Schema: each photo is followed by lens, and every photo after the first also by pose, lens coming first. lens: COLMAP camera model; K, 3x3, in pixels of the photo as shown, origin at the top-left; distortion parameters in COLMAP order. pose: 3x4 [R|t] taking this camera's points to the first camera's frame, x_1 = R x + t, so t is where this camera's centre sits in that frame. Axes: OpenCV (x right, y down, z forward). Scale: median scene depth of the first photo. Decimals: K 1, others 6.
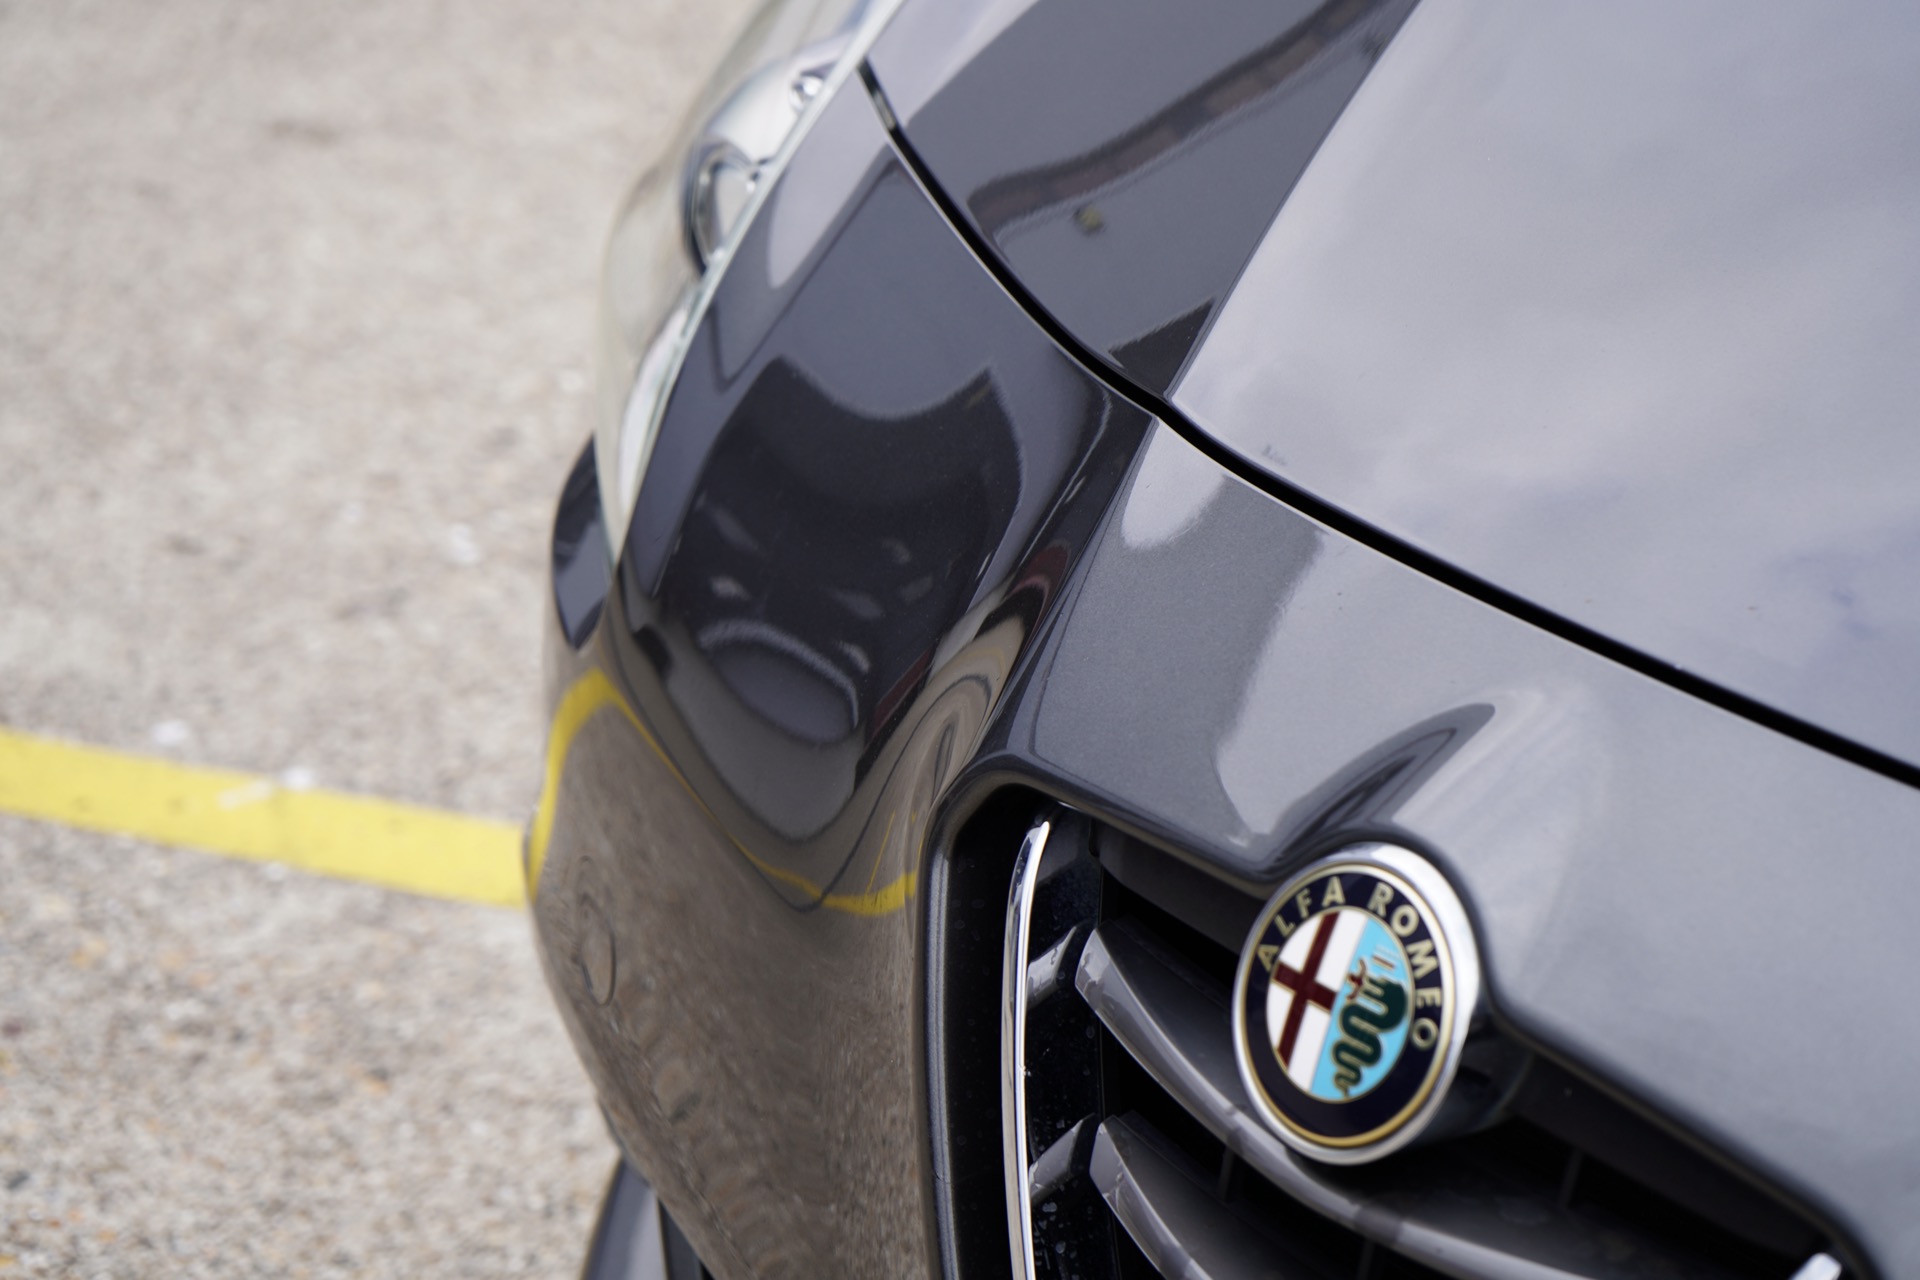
lens RADIAL K [[4401.0, 0, 1135.9], [0, 4401.0, 639.6], [0, 0, 1]] dist [-0.093580, 0.373891]
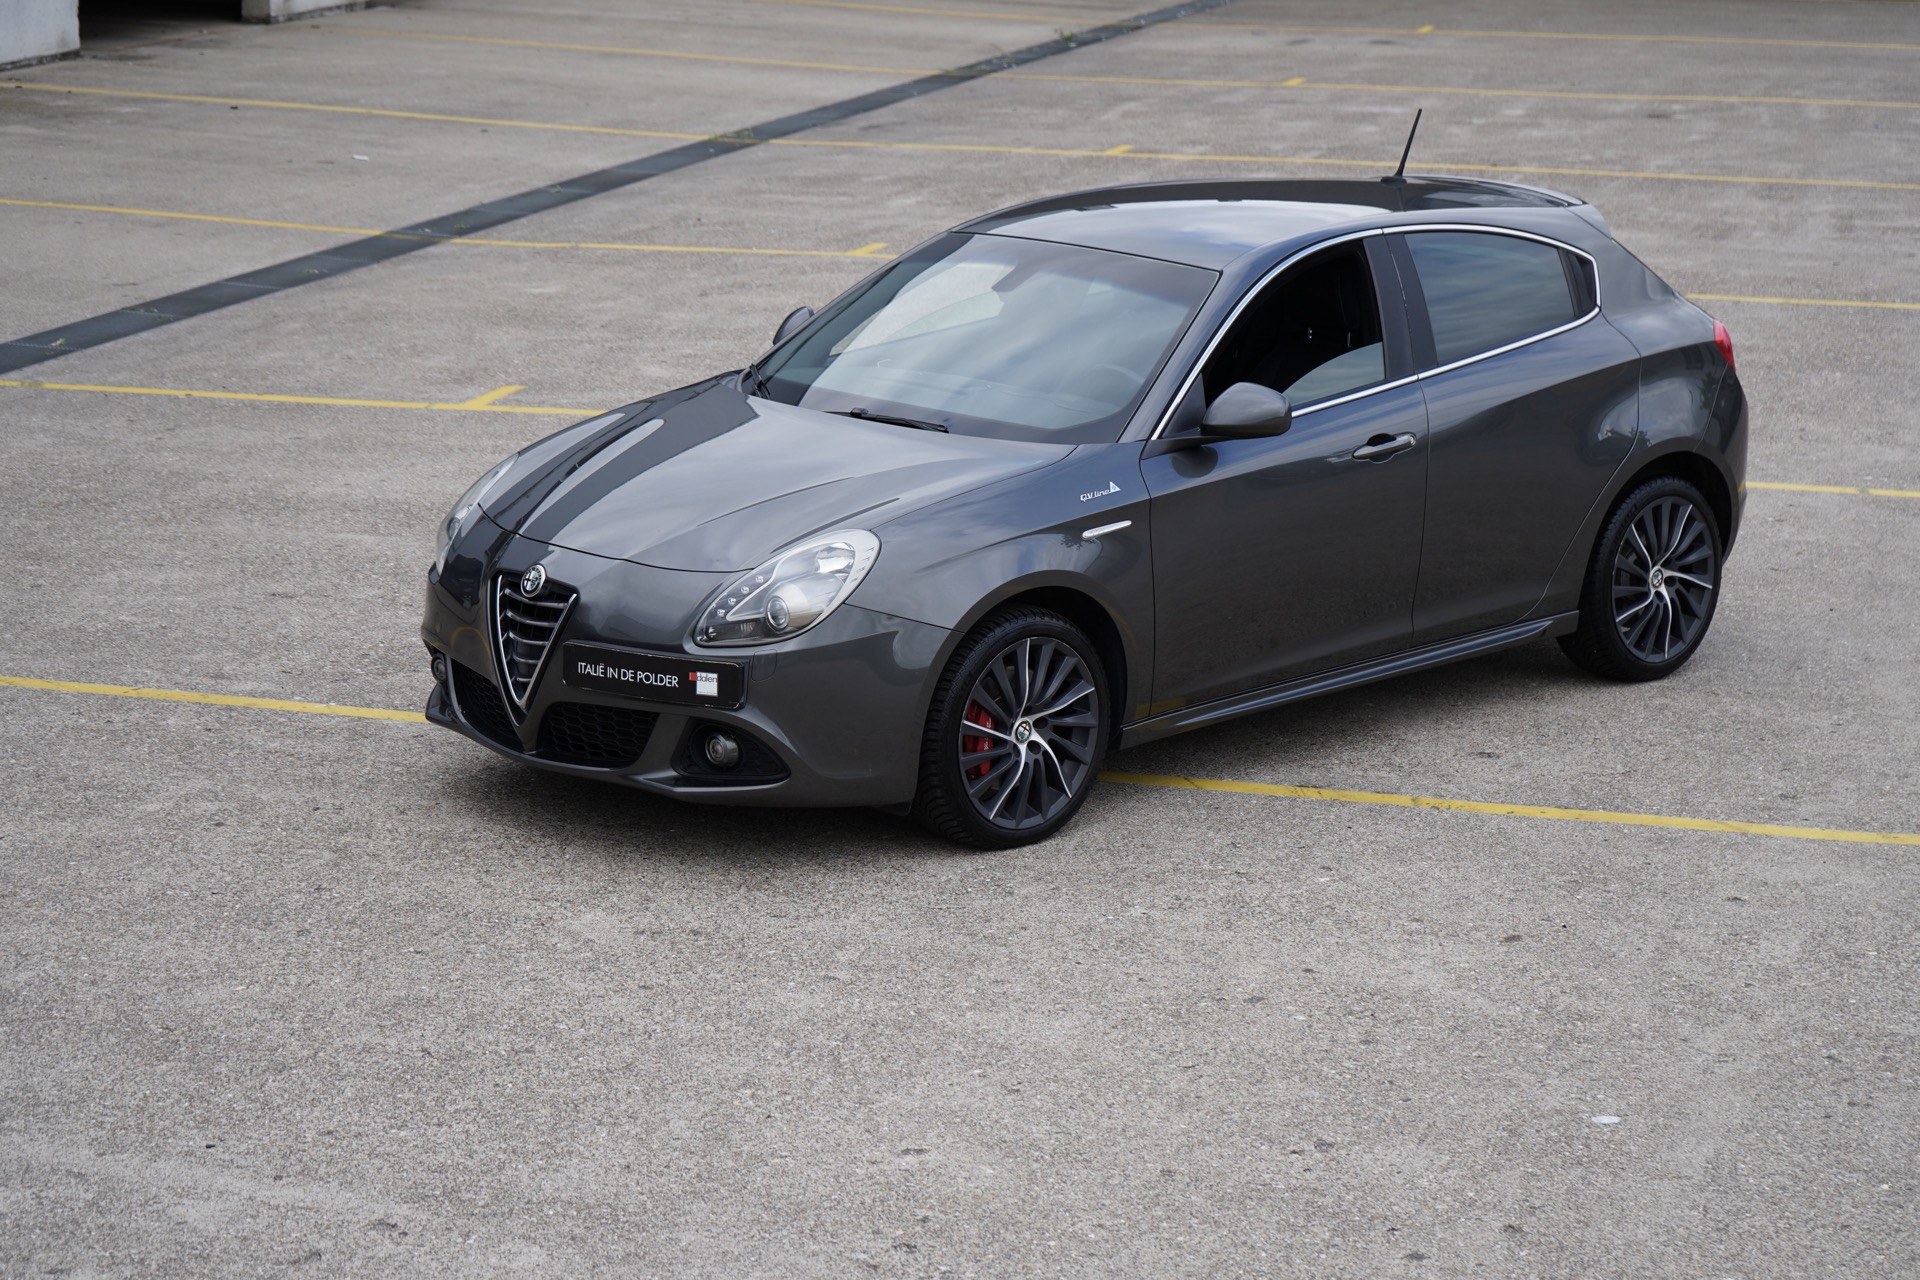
lens RADIAL K [[4401.0, 0, 1135.9], [0, 4401.0, 639.6], [0, 0, 1]] dist [-0.093580, 0.373891]
pose [[0.994430, 0.008305, 0.105070, 0.219197], [0.011140, 0.983024, -0.183138, 1.229525], [-0.104807, 0.183288, 0.977456, -5.260275]]
